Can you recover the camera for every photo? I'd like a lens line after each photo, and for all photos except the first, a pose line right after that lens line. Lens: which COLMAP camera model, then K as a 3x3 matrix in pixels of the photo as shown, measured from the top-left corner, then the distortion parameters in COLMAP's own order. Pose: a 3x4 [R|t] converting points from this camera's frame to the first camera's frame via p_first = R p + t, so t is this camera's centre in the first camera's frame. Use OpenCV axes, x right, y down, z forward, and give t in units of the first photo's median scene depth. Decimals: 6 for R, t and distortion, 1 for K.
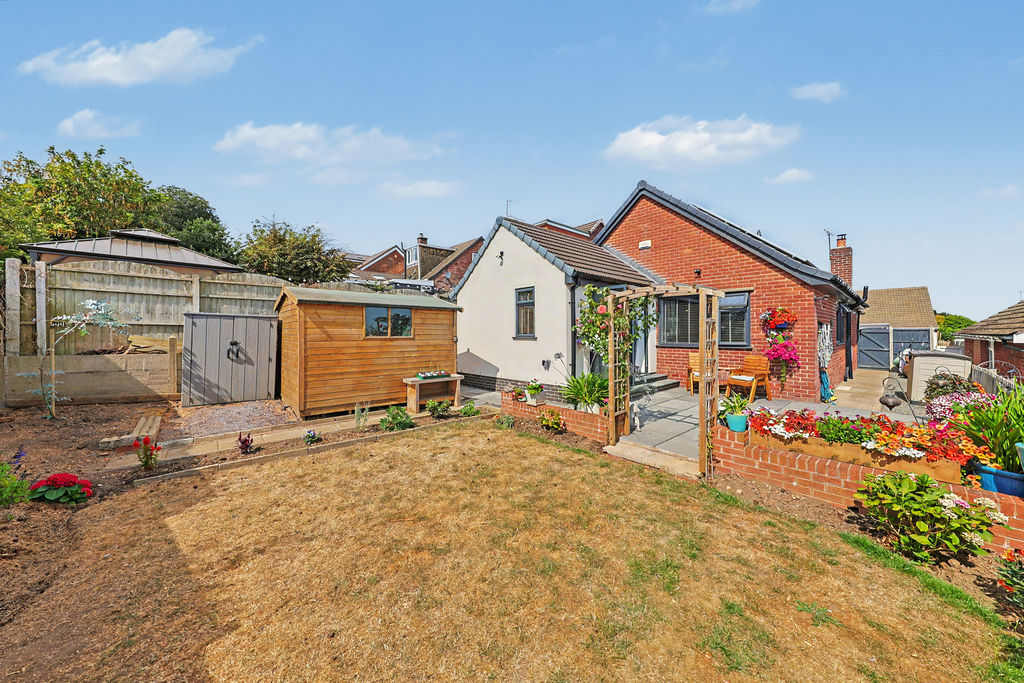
lens RADIAL K [[349.5, 0, 518.3], [0, 349.5, 332.3], [0, 0, 1]] dist [0.009327, -0.000063]
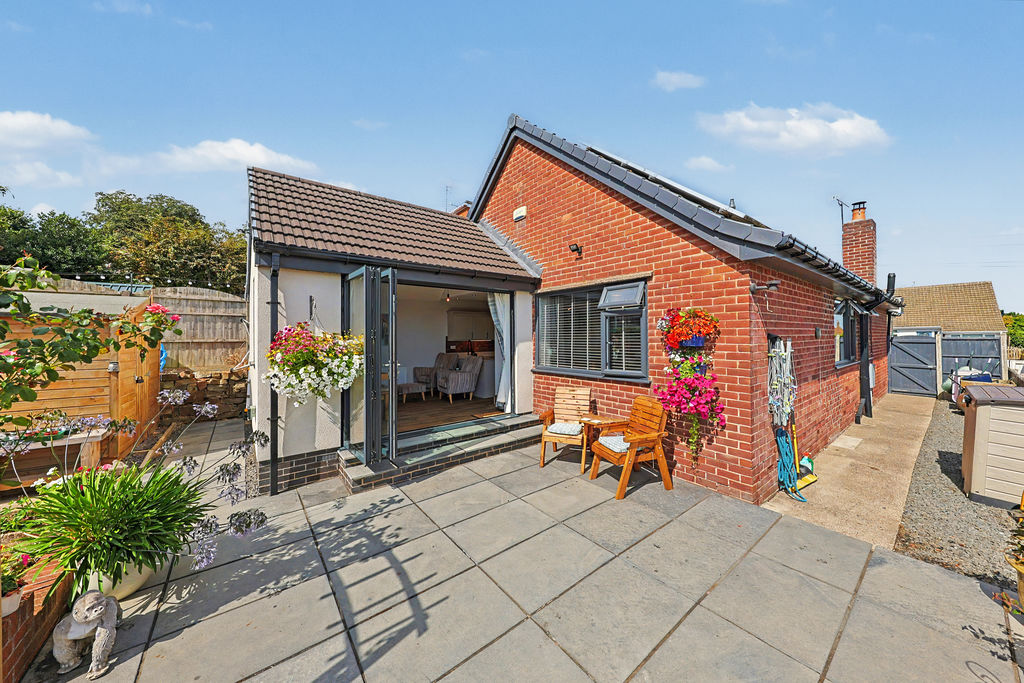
lens RADIAL K [[343.5, 0, 516.9], [0, 343.5, 334.7], [0, 0, 1]] dist [0.008716, -0.000079]
pose [[0.996931, -0.005575, -0.078093, 0.531212], [0.005280, 0.999978, -0.003981, -0.029984], [0.078113, 0.003556, 0.996938, 0.475806]]
